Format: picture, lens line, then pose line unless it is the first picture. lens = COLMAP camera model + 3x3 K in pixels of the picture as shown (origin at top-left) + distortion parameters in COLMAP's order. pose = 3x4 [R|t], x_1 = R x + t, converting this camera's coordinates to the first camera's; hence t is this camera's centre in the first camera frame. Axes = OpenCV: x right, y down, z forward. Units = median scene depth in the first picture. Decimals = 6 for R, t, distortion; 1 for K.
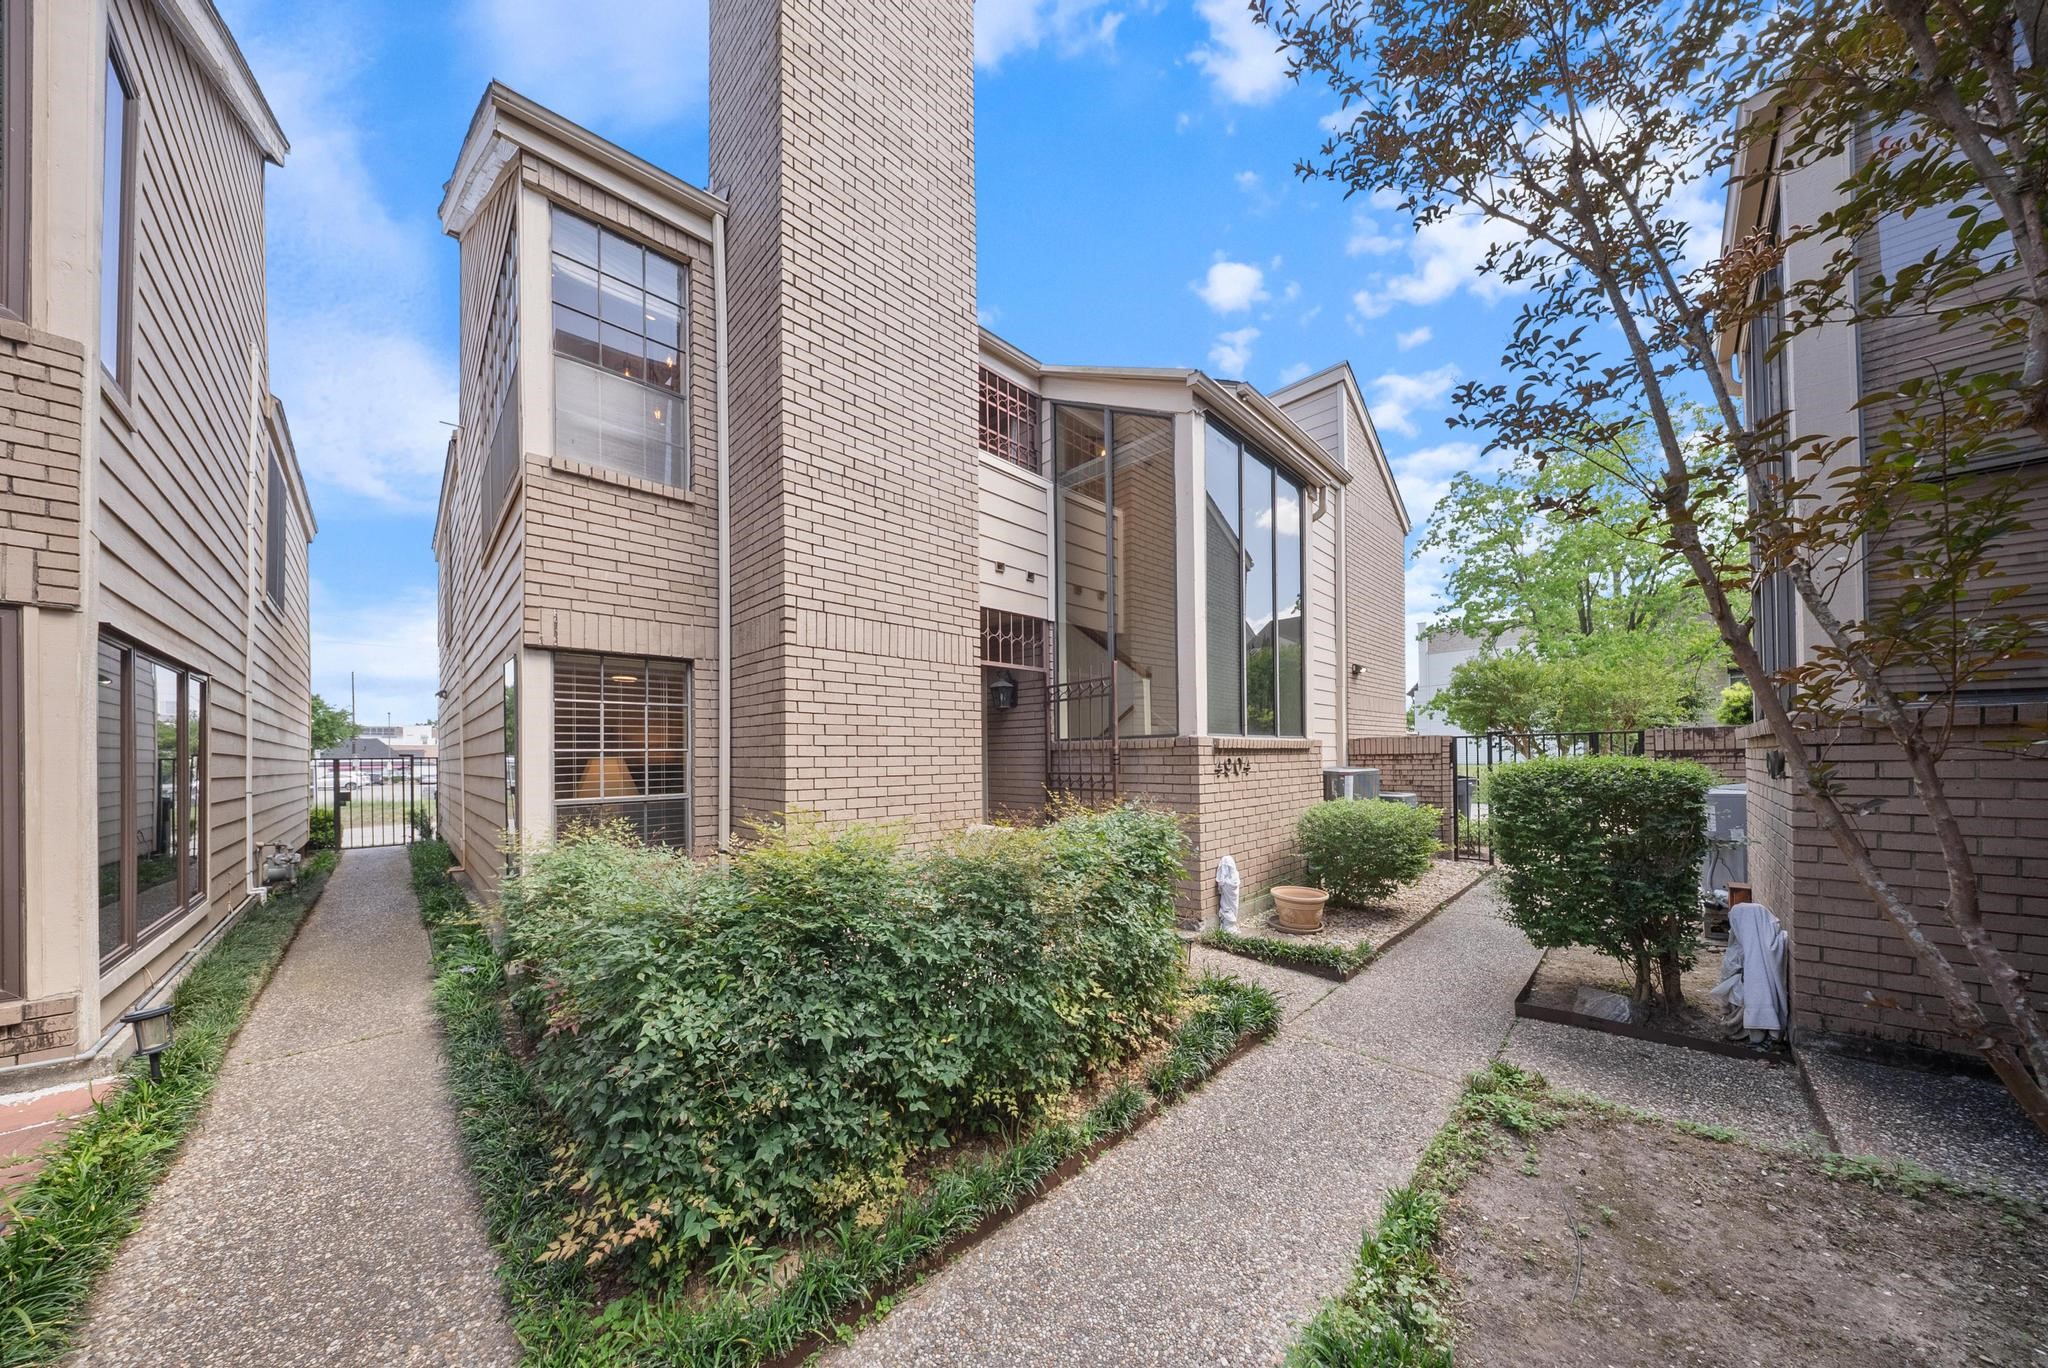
lens RADIAL K [[635.2, 0, 1024.1], [0, 635.2, 755.6], [0, 0, 1]] dist [0.000018, -0.000042]
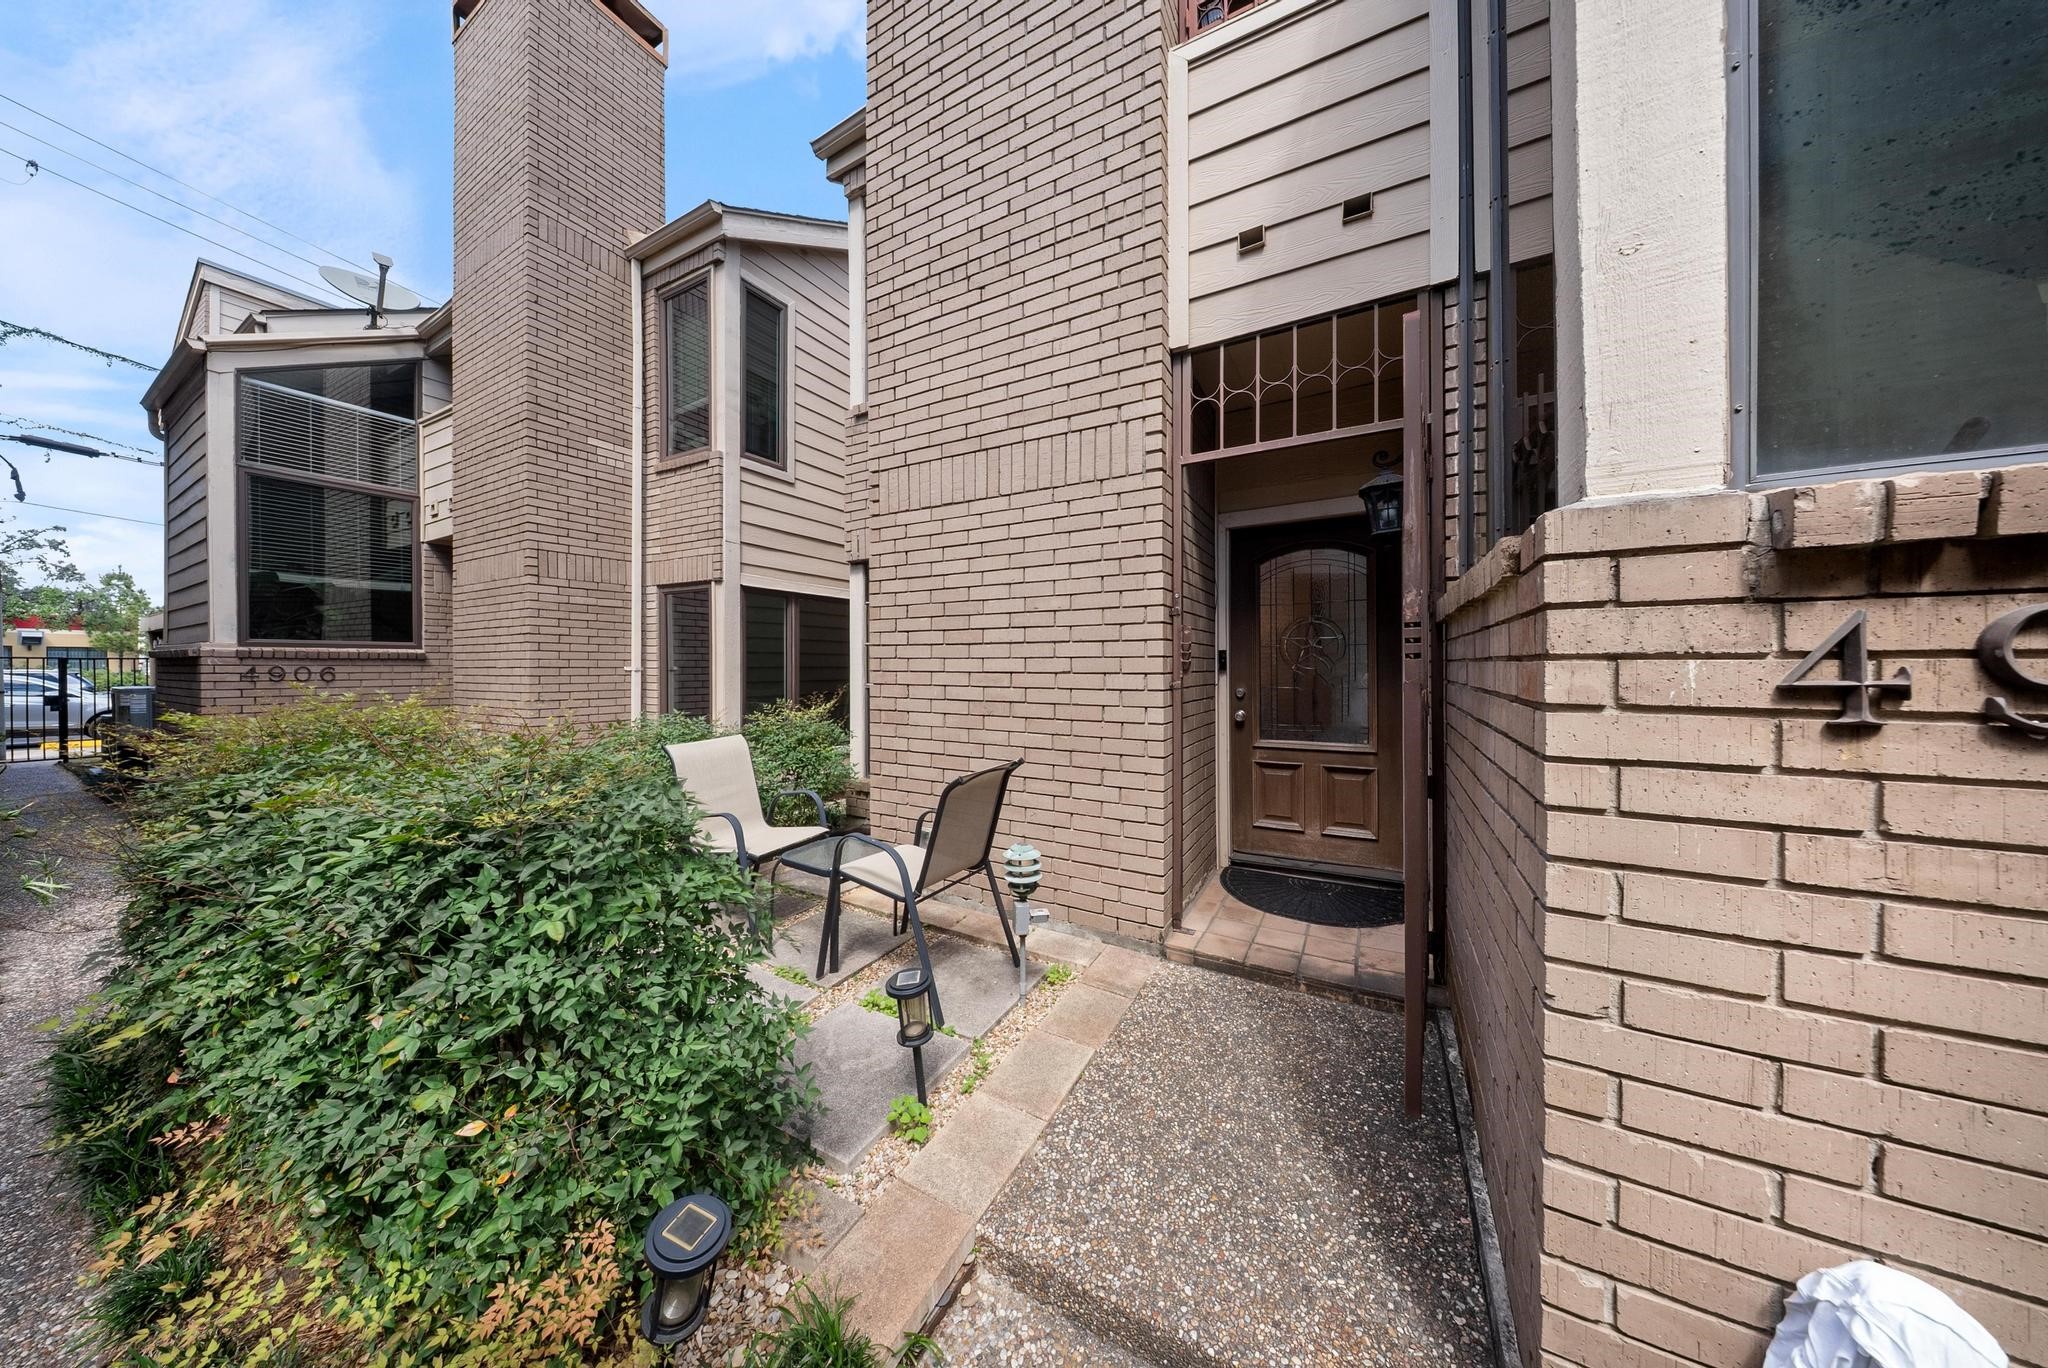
lens RADIAL K [[610.7, 0, 1007.7], [0, 610.7, 662.8], [0, 0, 1]] dist [0.001455, -0.000048]
pose [[0.263593, 0.012903, -0.964548, 0.395638], [0.006210, 0.999867, 0.015073, 0.011068], [0.964614, -0.009963, 0.263478, 0.775159]]
